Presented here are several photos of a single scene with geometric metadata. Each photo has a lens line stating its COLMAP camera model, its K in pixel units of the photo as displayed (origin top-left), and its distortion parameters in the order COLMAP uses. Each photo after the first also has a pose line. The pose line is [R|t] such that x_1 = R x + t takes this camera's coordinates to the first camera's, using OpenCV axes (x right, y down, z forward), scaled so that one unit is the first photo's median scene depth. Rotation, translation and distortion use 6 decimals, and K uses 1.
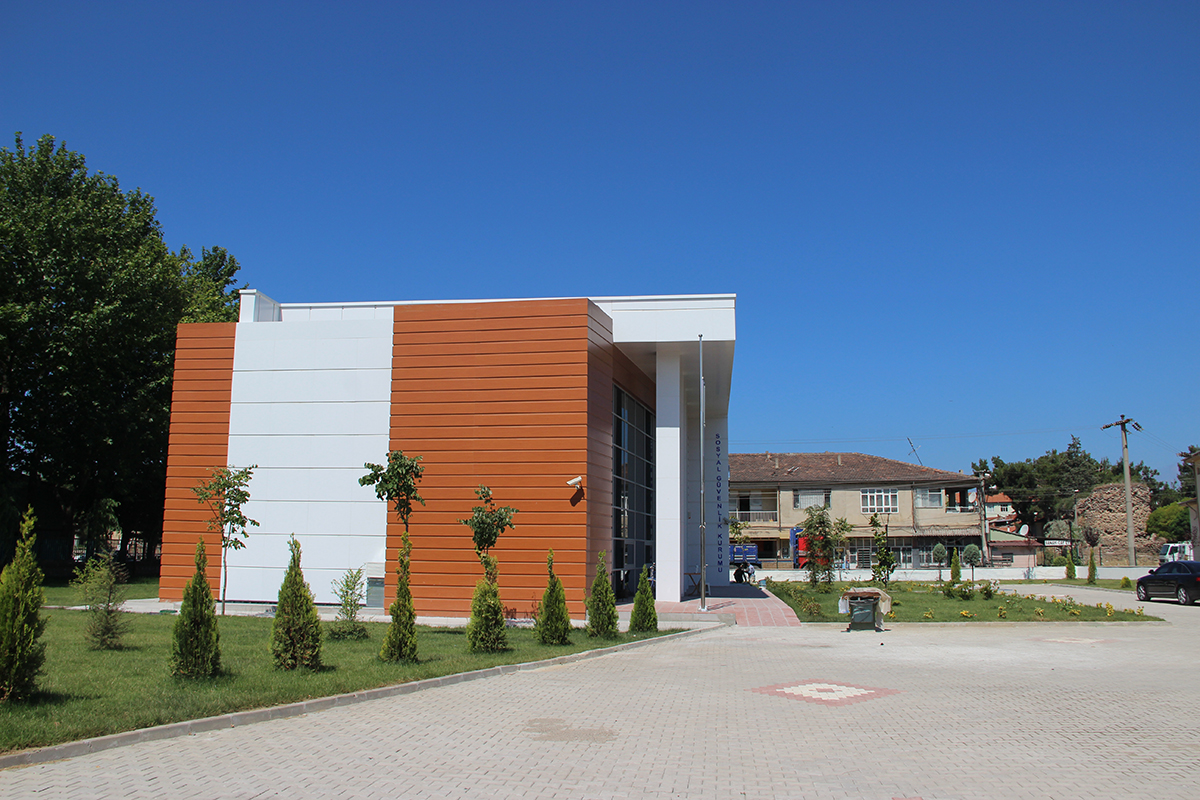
lens RADIAL K [[990.5, 0, 600.0], [0, 990.5, 400.0], [0, 0, 1]] dist [-0.173798, 0.146081]
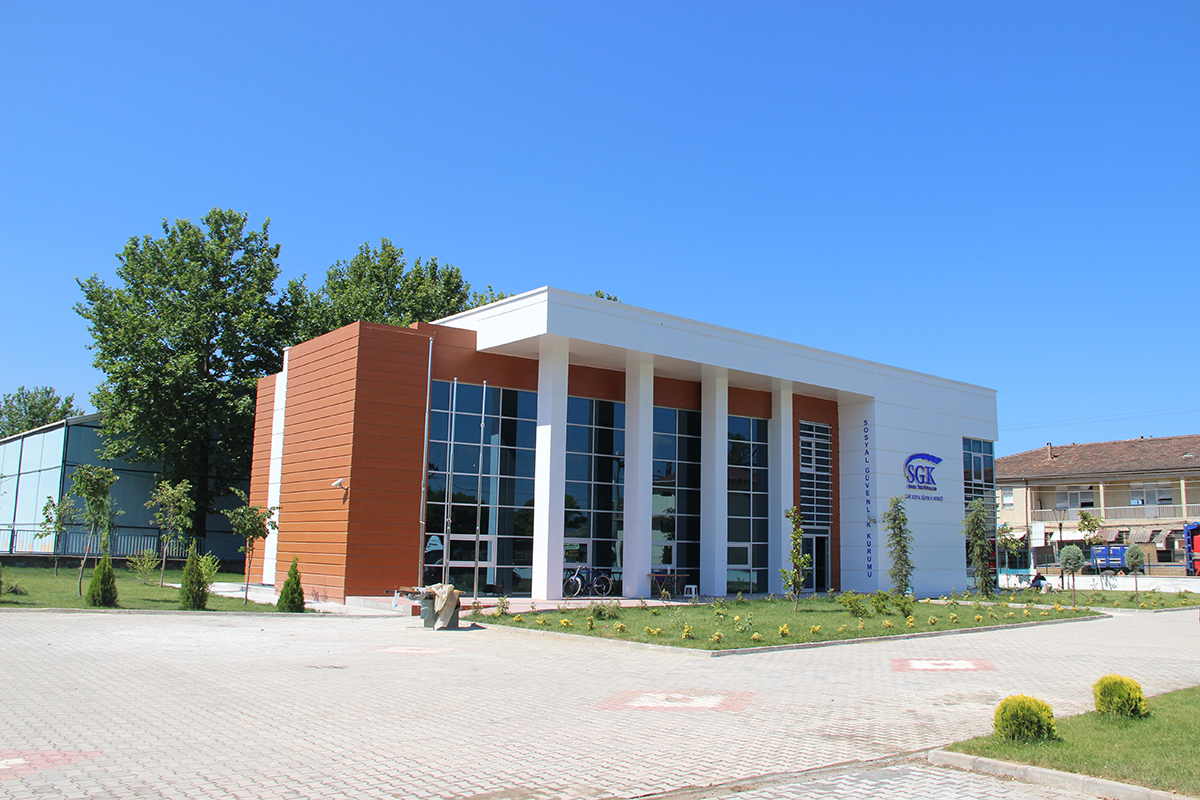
lens RADIAL K [[998.4, 0, 623.7], [0, 998.4, 386.0], [0, 0, 1]] dist [-0.180410, 0.146912]
pose [[0.740643, -0.106367, -0.663426, 0.842025], [0.090863, 0.994175, -0.057957, 0.055825], [0.665727, -0.017355, 0.745994, 0.309673]]
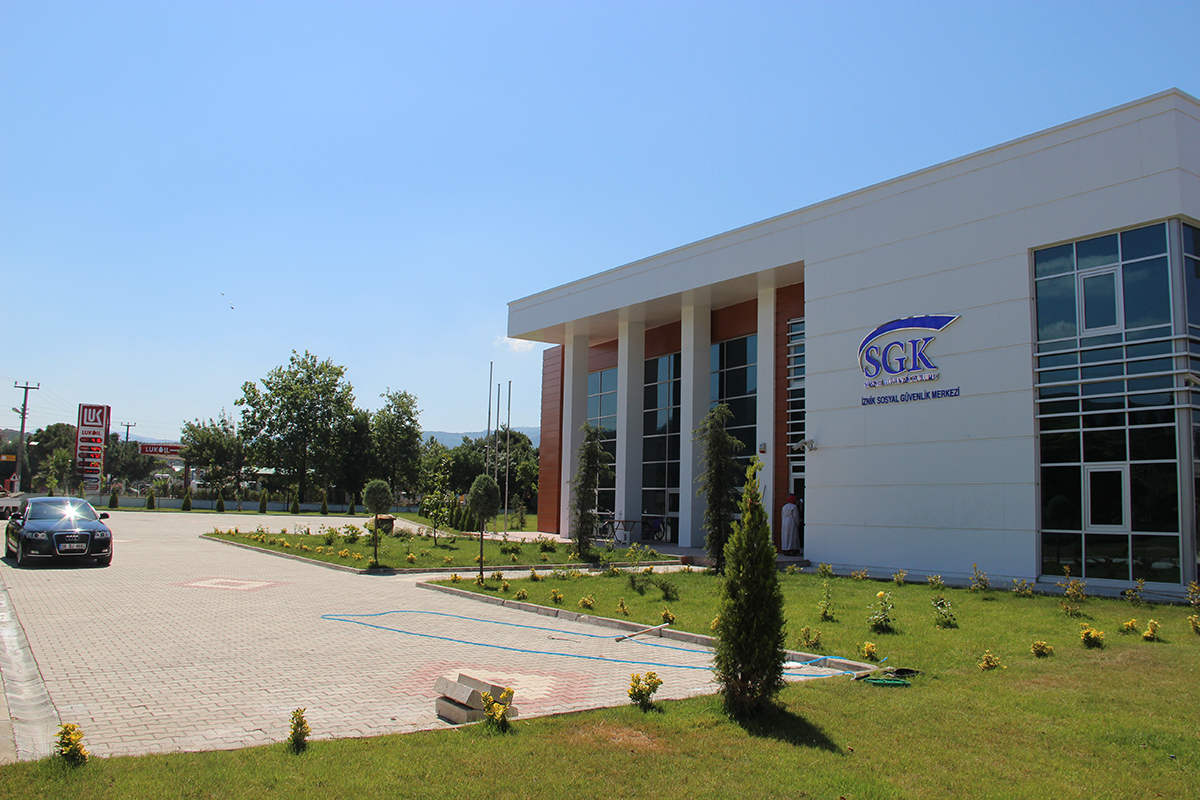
lens RADIAL K [[991.0, 0, 615.2], [0, 991.0, 404.2], [0, 0, 1]] dist [-0.181353, 0.149432]
pose [[-0.752532, -0.083692, -0.653216, 0.888825], [0.079037, 0.973245, -0.215749, 0.324962], [0.653796, -0.213986, -0.725783, 2.042855]]
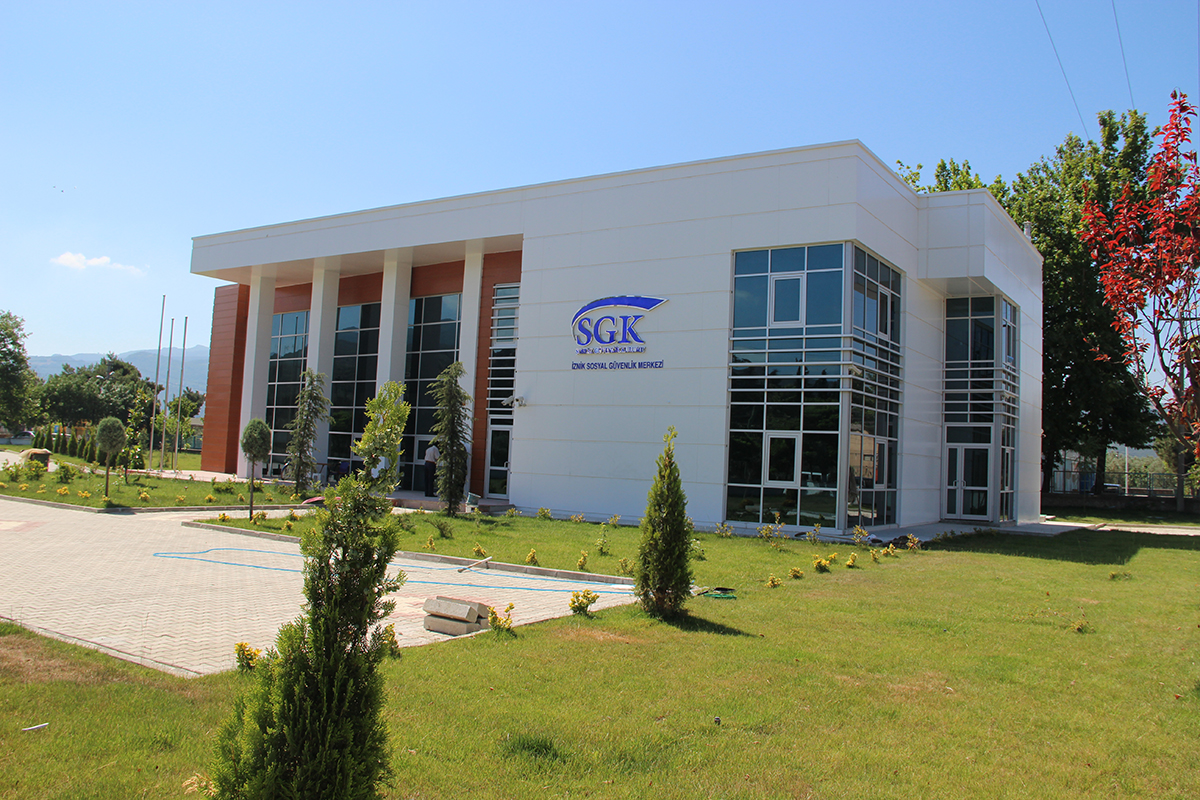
lens RADIAL K [[983.6, 0, 613.1], [0, 983.6, 396.0], [0, 0, 1]] dist [-0.175625, 0.134928]
pose [[-0.428868, -0.082955, -0.899550, 1.014389], [0.091210, 0.986710, -0.134478, 0.319134], [0.898751, -0.139721, -0.415602, 2.001187]]
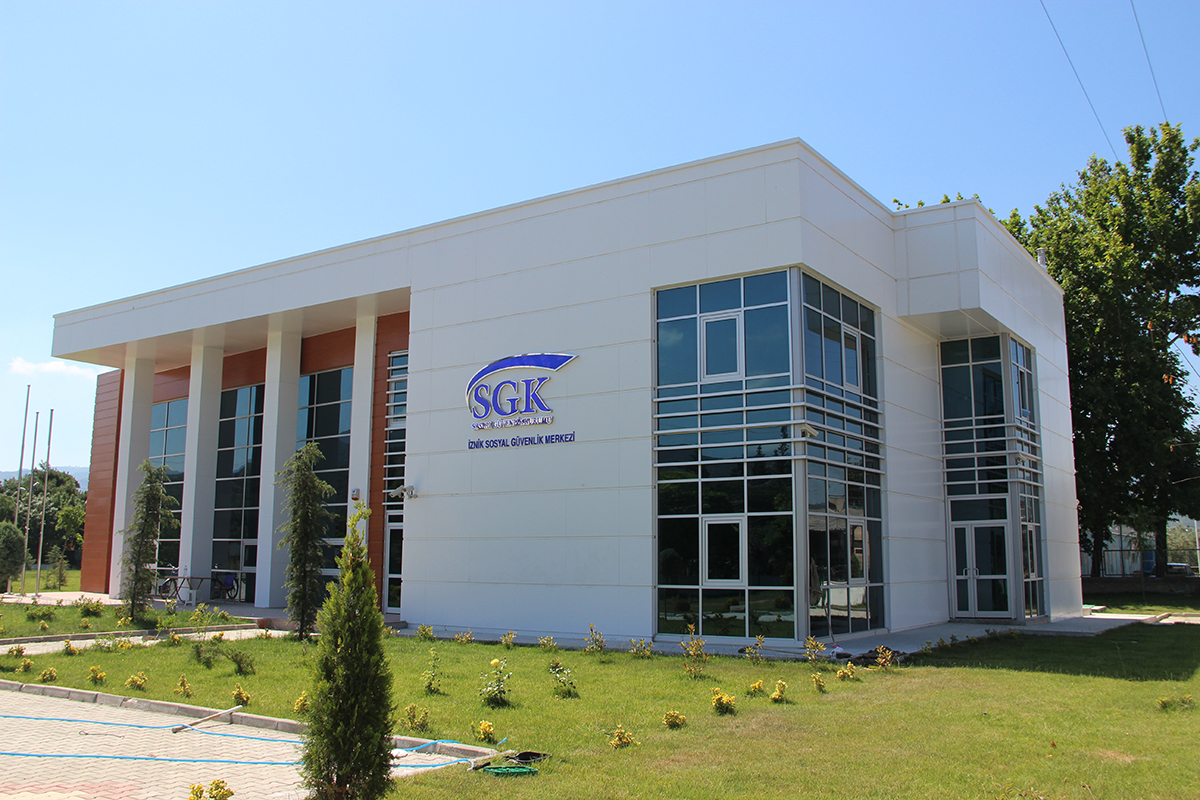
lens RADIAL K [[1063.6, 0, 608.6], [0, 1063.6, 400.0], [0, 0, 1]] dist [-0.155743, 0.183839]
pose [[-0.448574, -0.140459, -0.882640, 0.866781], [0.130078, 0.966797, -0.219960, 0.320434], [0.884229, -0.213480, -0.415410, 2.019542]]
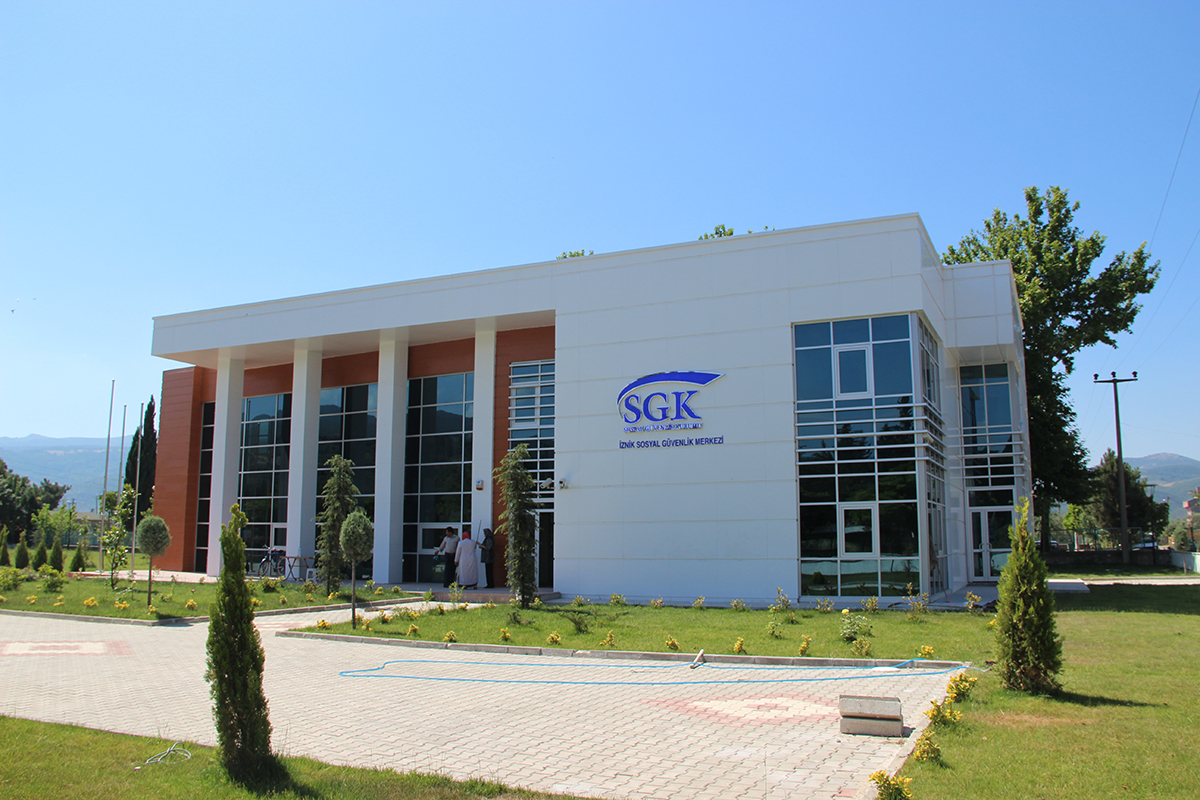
lens RADIAL K [[983.6, 0, 613.1], [0, 983.6, 396.0], [0, 0, 1]] dist [-0.175625, 0.134928]
pose [[-0.300834, -0.145535, -0.942506, 1.051618], [0.144689, 0.969882, -0.195945, 0.294597], [0.942637, -0.195317, -0.270717, 1.832391]]
